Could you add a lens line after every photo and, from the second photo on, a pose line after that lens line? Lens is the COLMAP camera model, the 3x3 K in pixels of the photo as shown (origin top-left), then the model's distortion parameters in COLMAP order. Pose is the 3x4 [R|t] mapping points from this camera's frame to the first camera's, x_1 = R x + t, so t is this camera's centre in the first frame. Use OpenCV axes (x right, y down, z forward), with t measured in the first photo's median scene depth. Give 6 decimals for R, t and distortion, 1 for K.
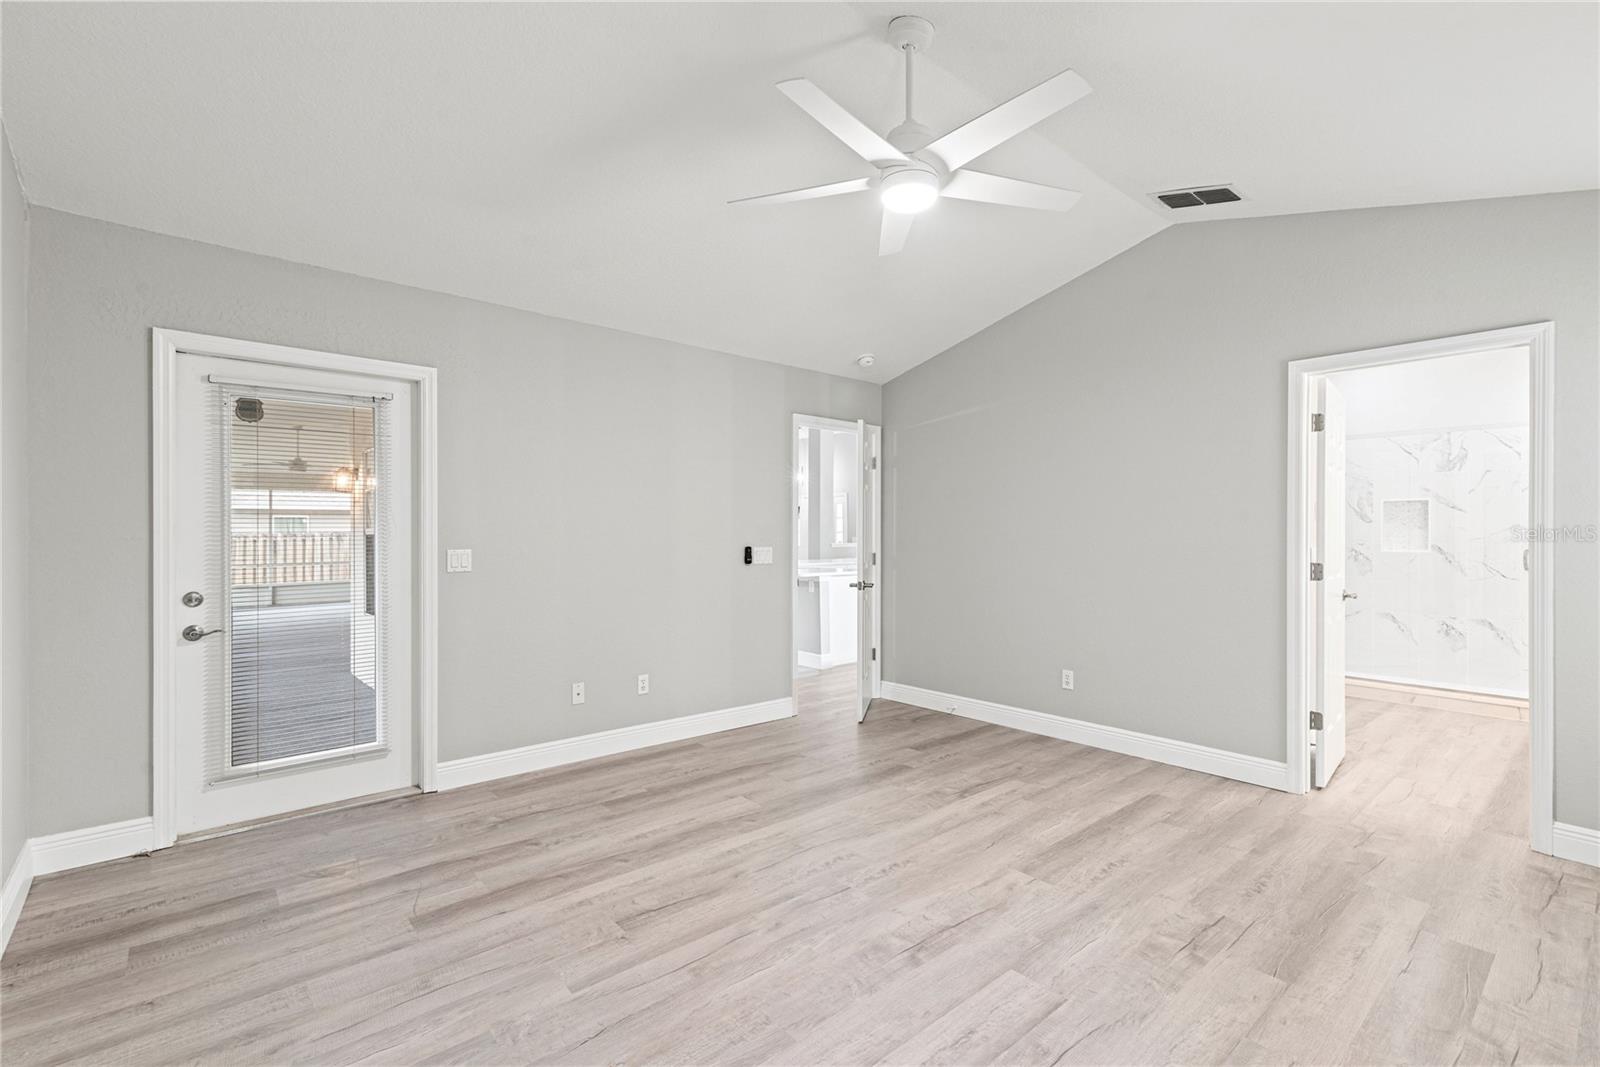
lens RADIAL K [[722.5, 0, 806.4], [0, 722.5, 529.3], [0, 0, 1]] dist [0.013162, -0.001420]
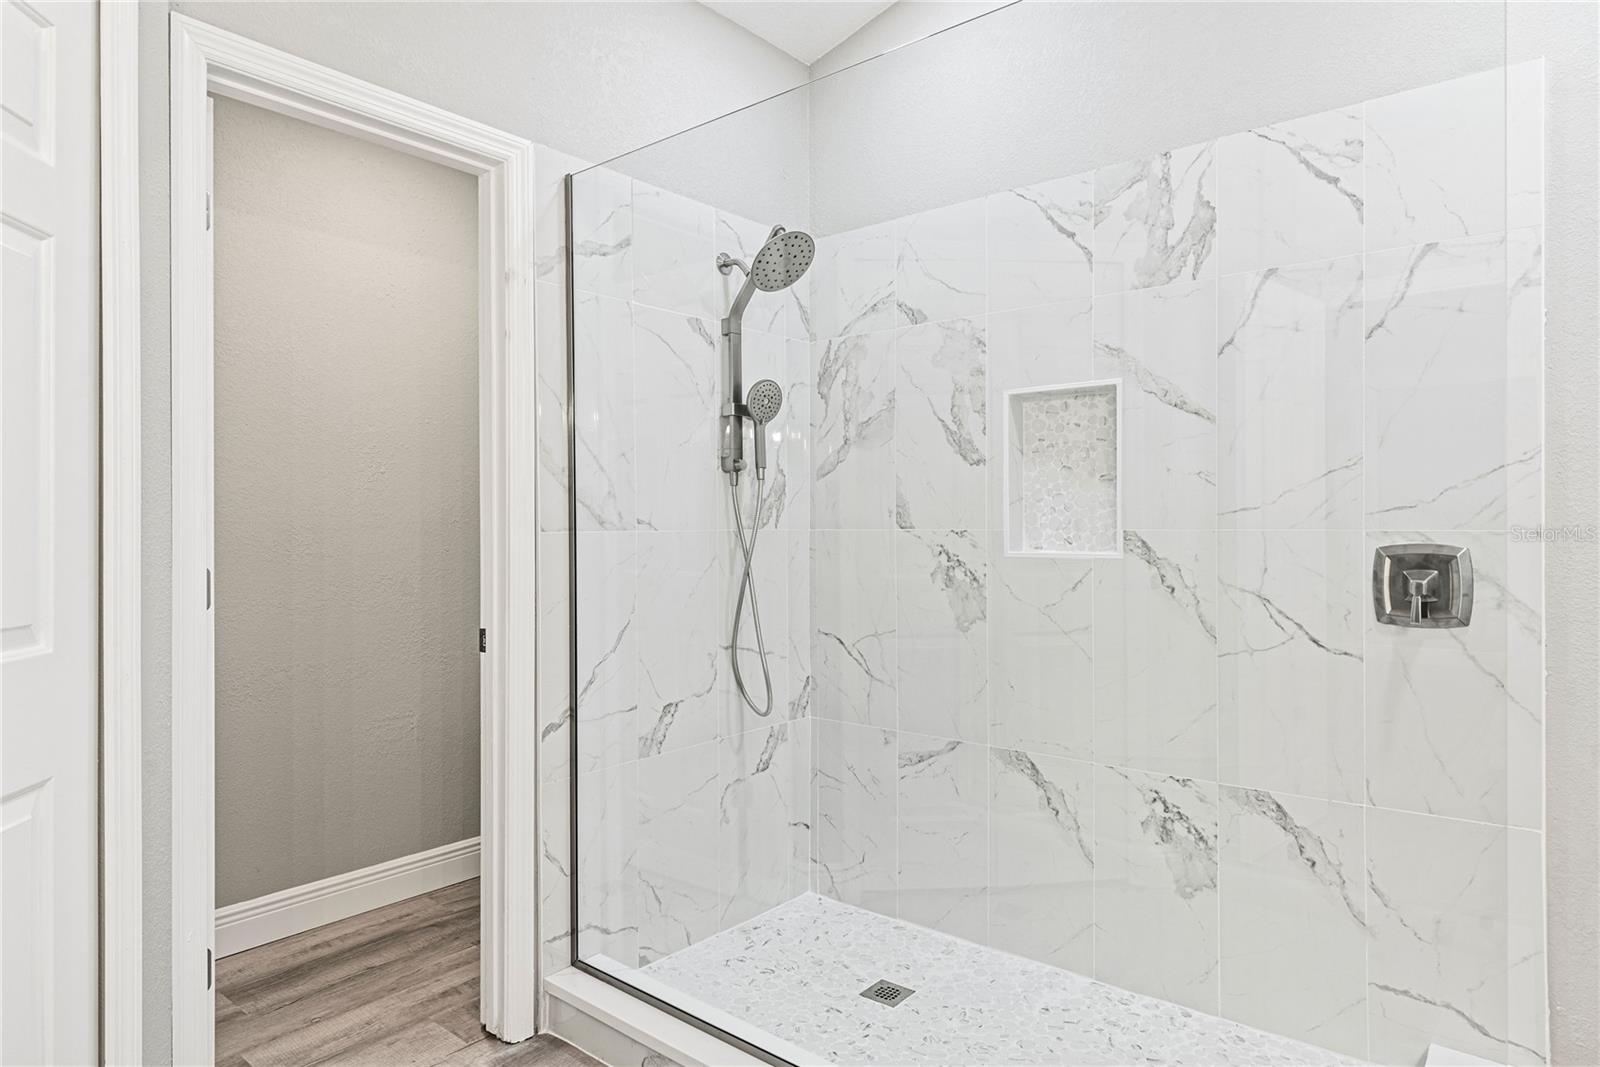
lens RADIAL K [[936.1, 0, 802.6], [0, 936.1, 521.7], [0, 0, 1]] dist [0.004944, -0.002566]
pose [[0.987092, -0.007852, 0.159962, 1.239959], [0.007828, 0.999969, 0.000778, 0.028820], [-0.159963, 0.000485, 0.987123, 1.194069]]
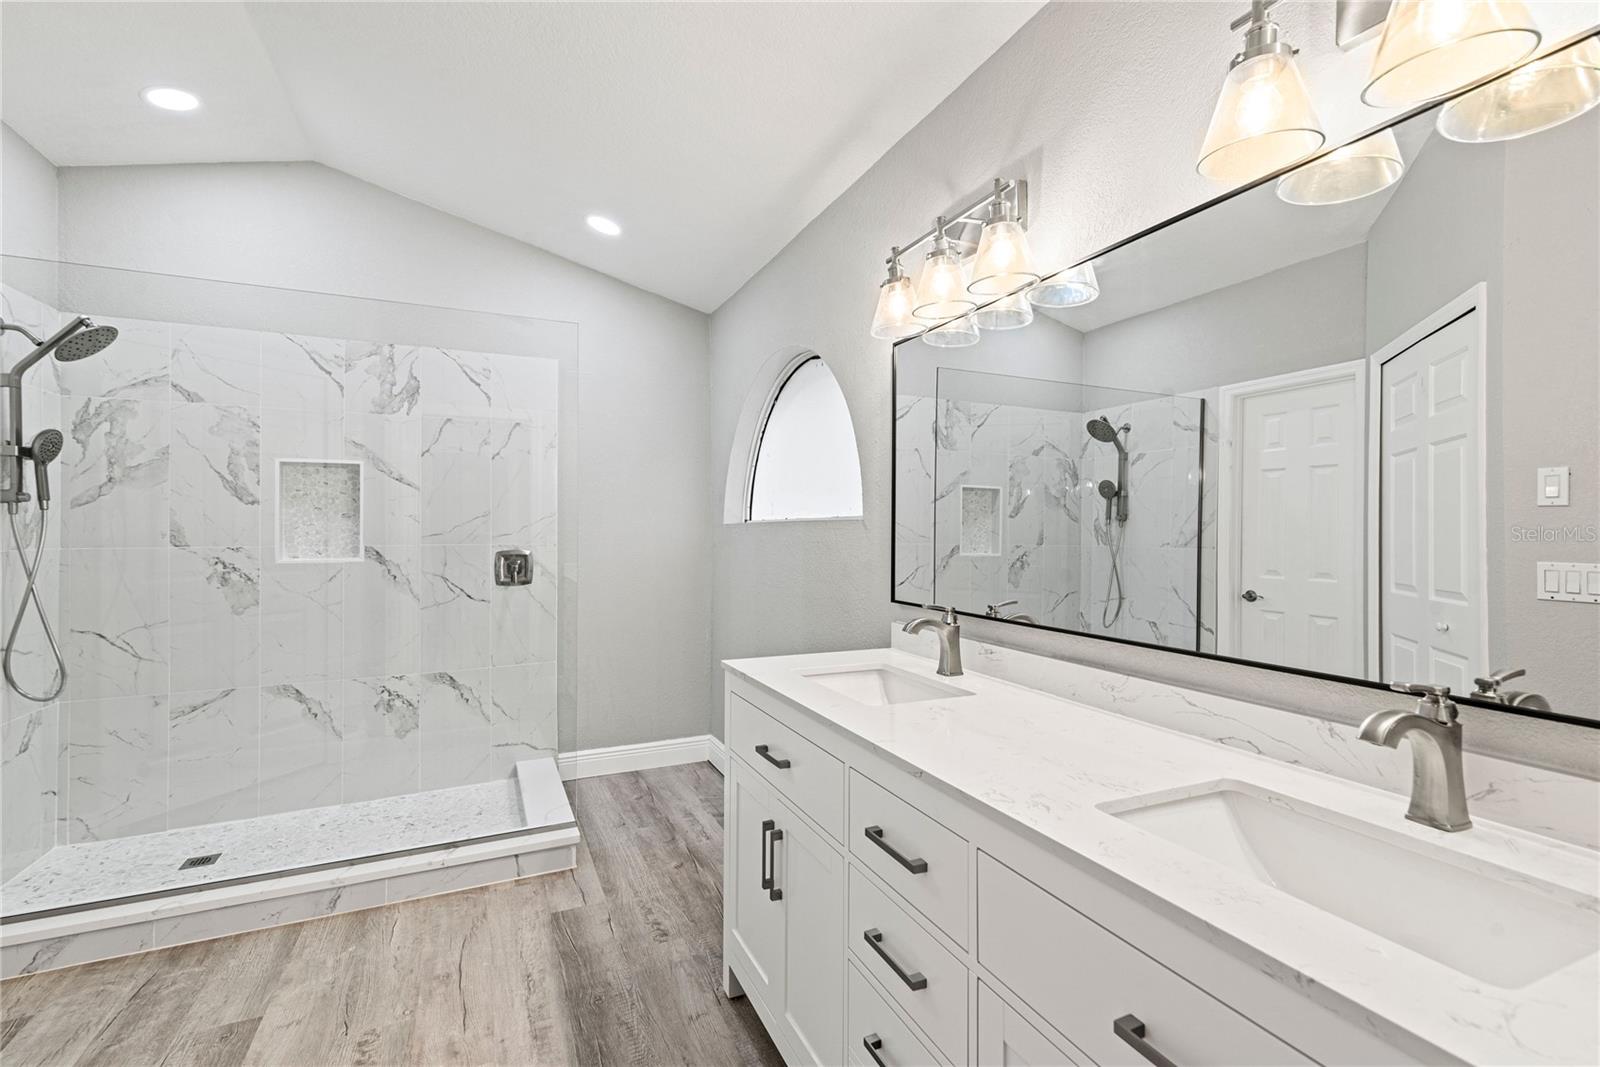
lens RADIAL K [[722.5, 0, 795.1], [0, 722.5, 526.7], [0, 0, 1]] dist [0.013162, -0.001420]
pose [[0.294818, -0.002231, 0.955551, 0.816136], [0.000235, 0.999997, 0.002262, 0.009324], [-0.955553, -0.000442, 0.294818, 1.000772]]
